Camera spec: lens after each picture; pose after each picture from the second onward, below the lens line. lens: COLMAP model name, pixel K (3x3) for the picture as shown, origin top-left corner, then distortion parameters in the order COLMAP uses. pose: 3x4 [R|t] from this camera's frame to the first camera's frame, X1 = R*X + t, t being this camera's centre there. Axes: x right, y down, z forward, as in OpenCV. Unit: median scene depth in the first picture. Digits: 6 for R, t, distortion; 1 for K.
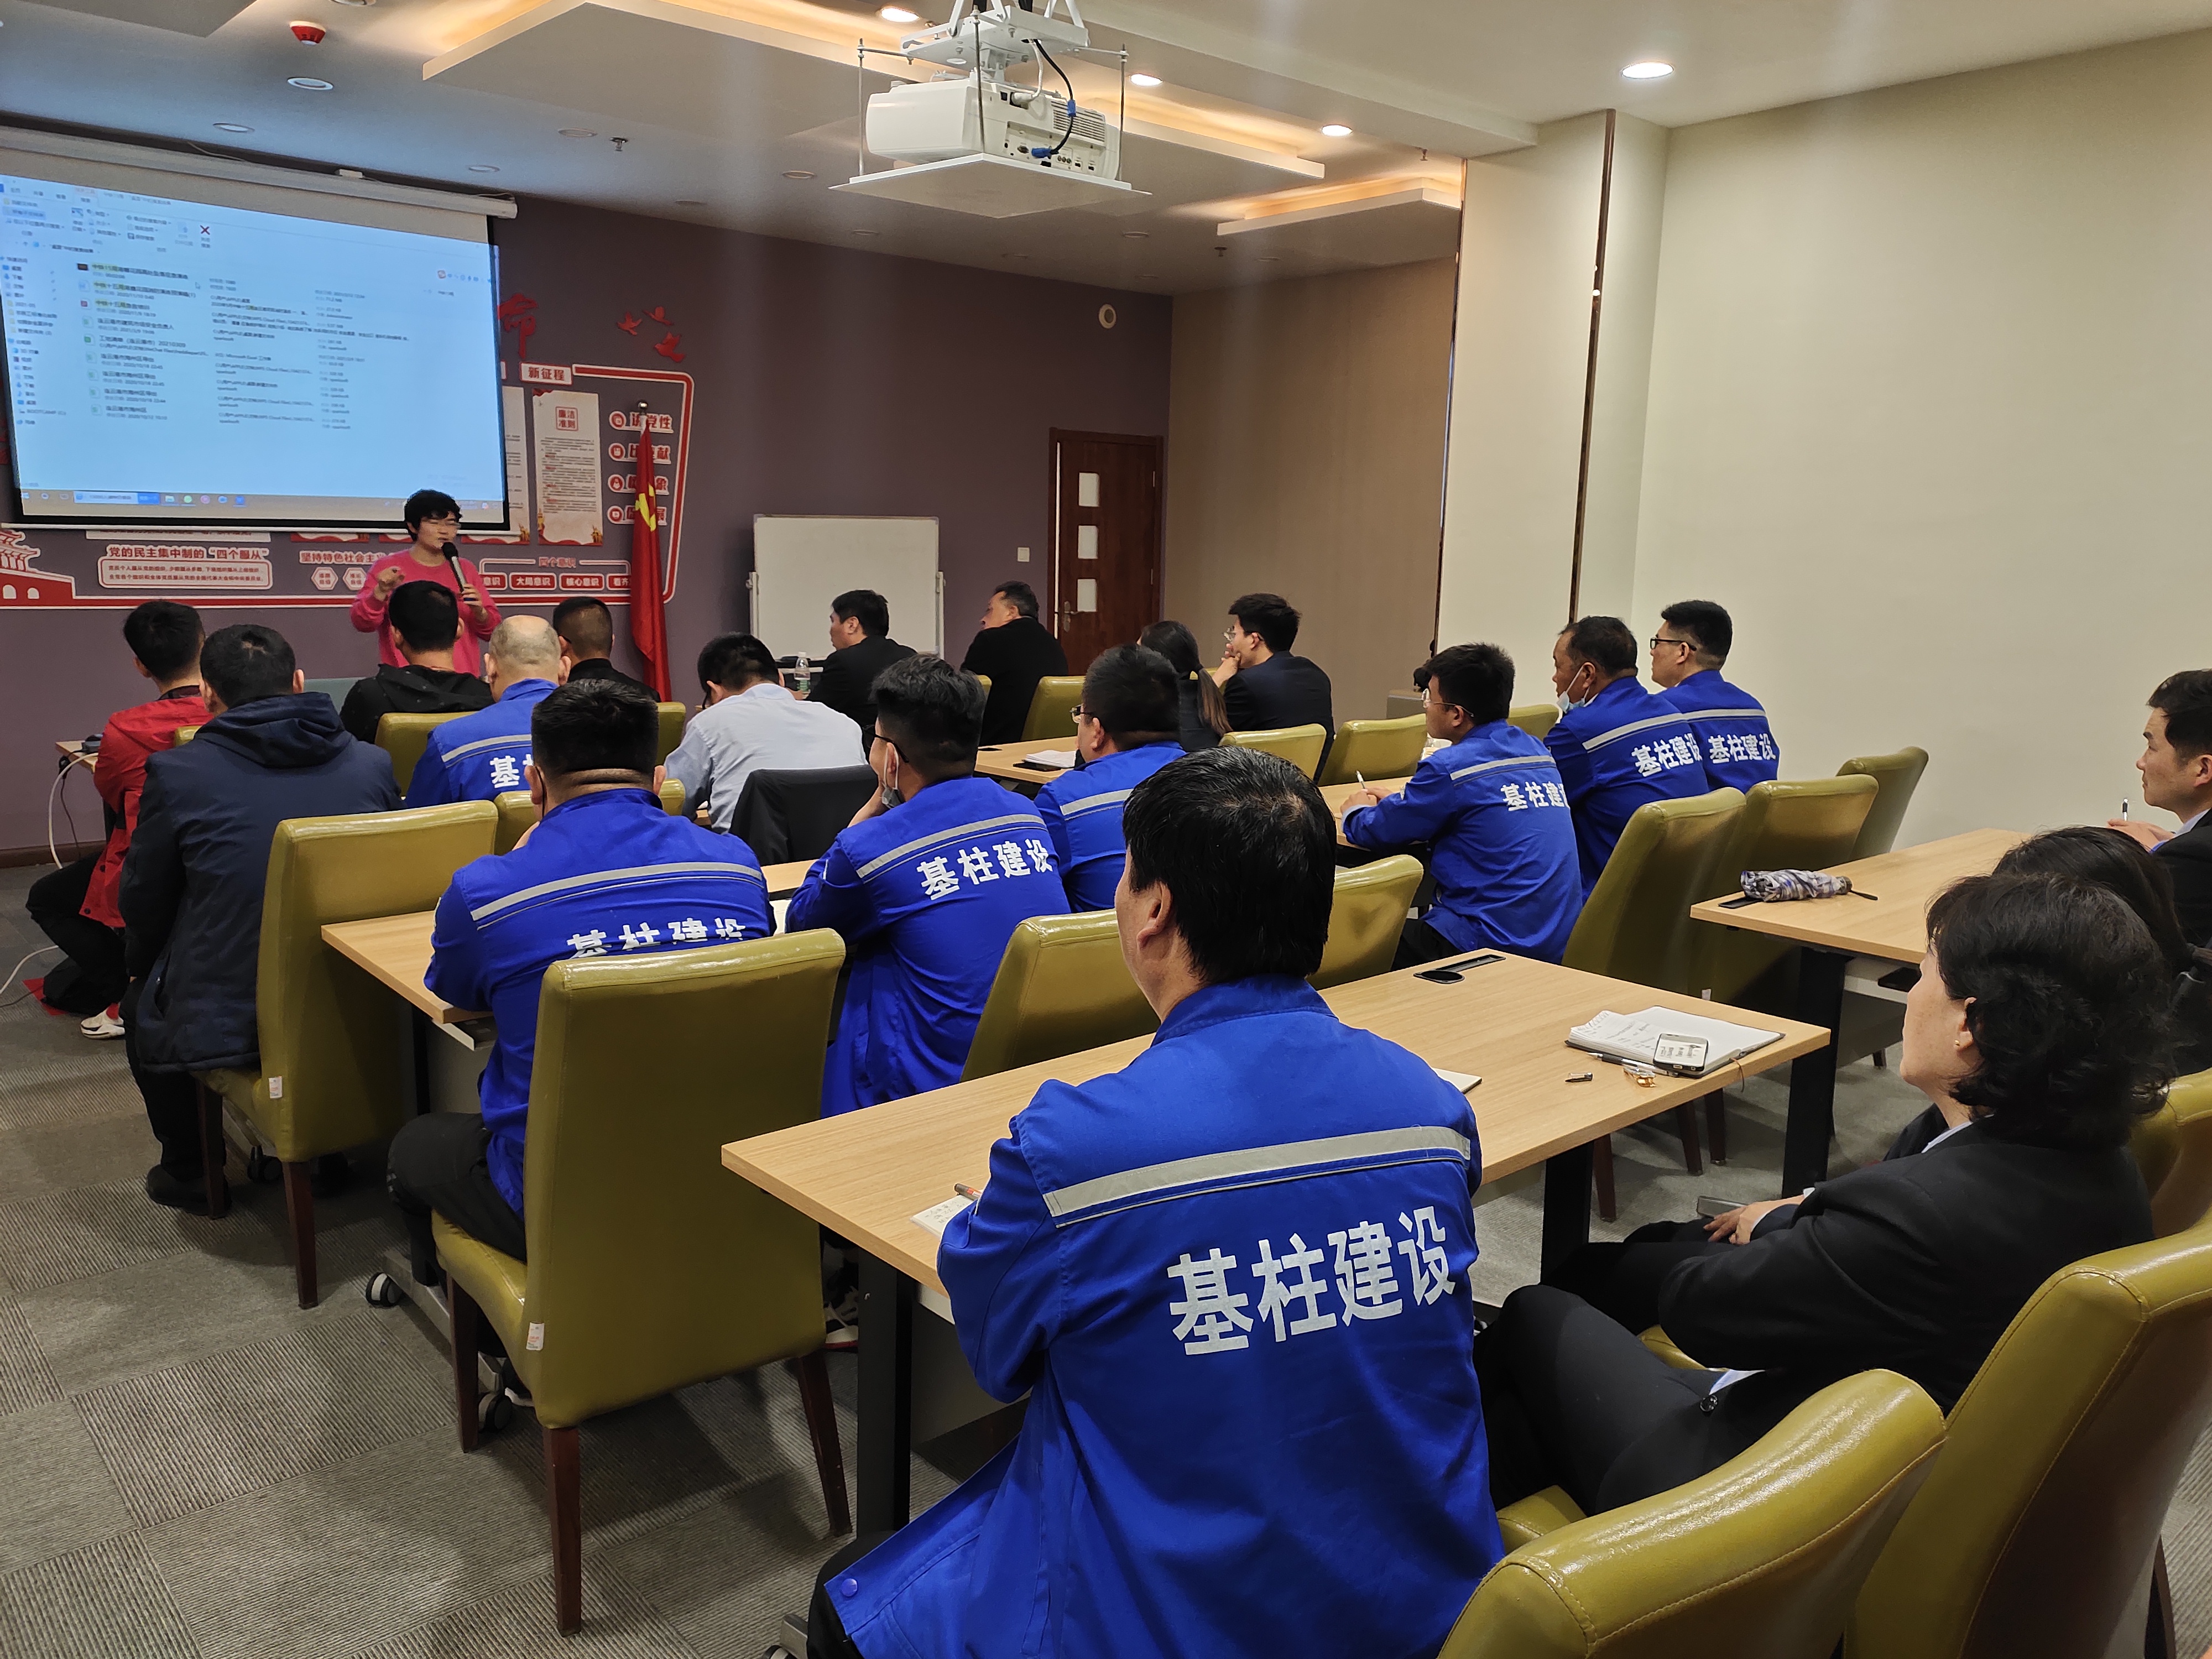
lens RADIAL K [[1624.3, 0, 1092.7], [0, 1624.3, 824.0], [0, 0, 1]] dist [0.049656, -0.054777]
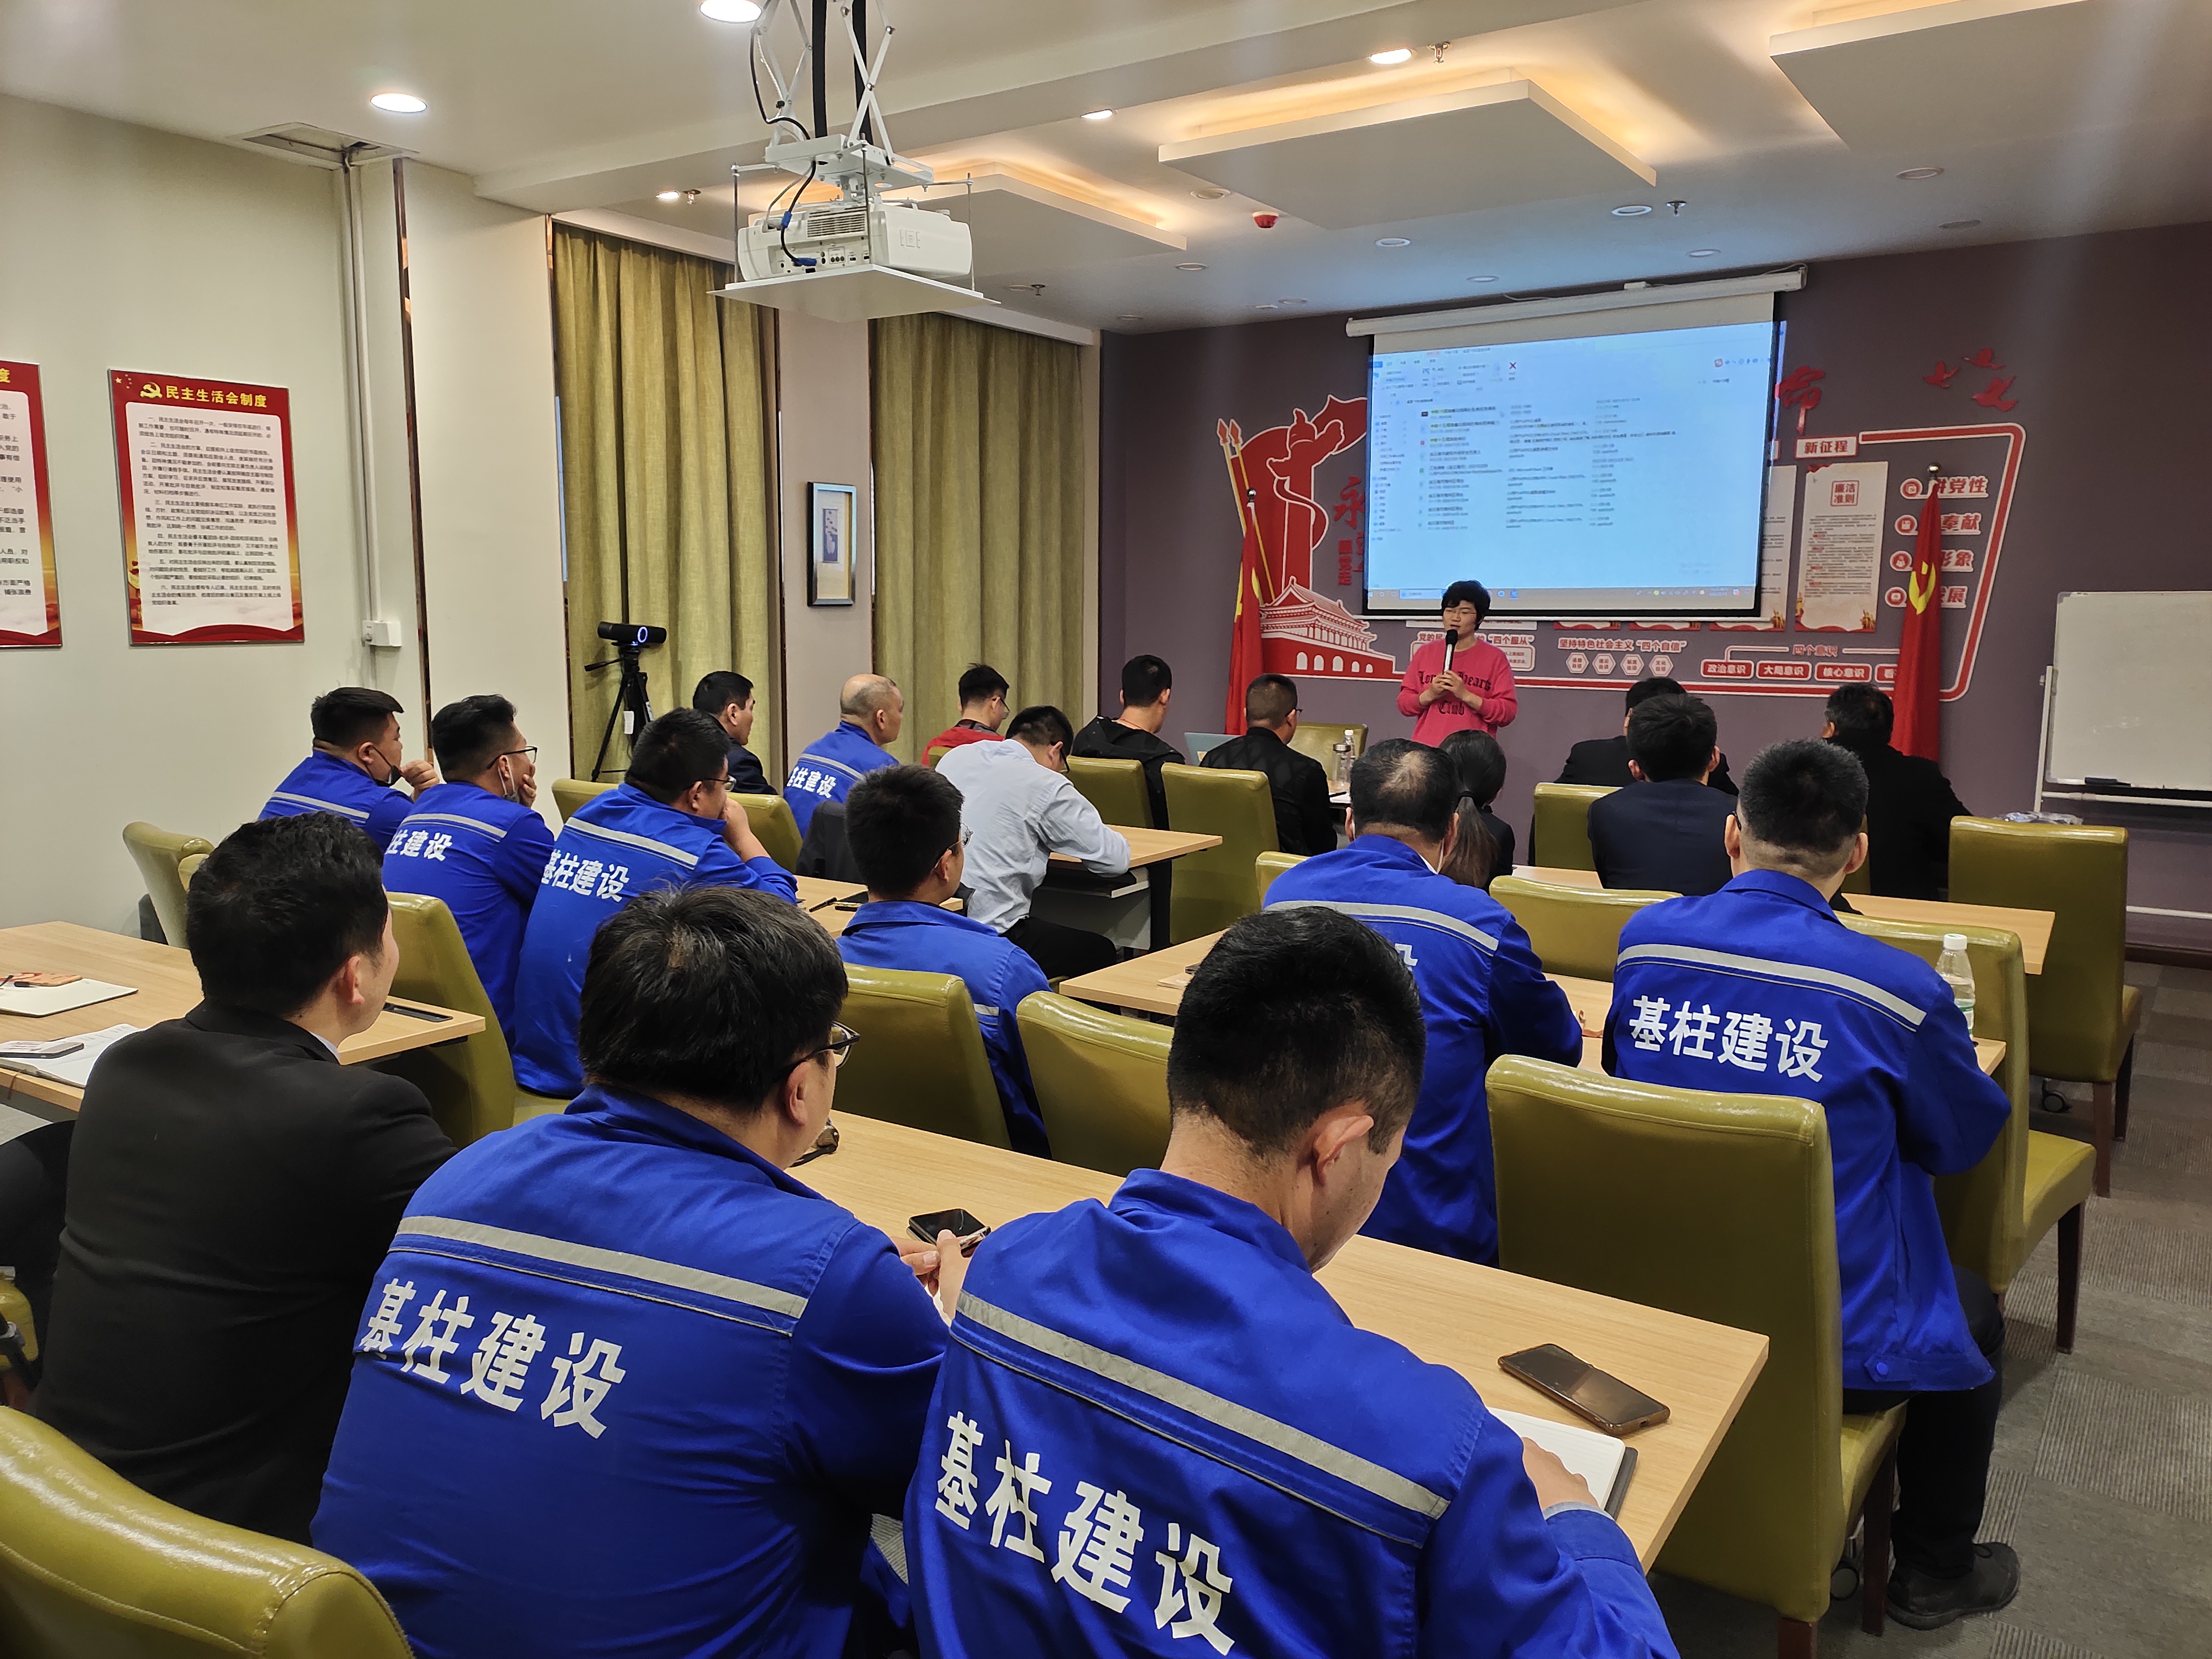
lens RADIAL K [[1624.3, 0, 1107.1], [0, 1624.3, 822.7], [0, 0, 1]] dist [0.049656, -0.054777]
pose [[0.235475, 0.112698, -0.965324, 0.501256], [-0.171026, 0.982559, 0.072991, -0.068548], [0.956714, 0.147908, 0.250642, 0.430326]]
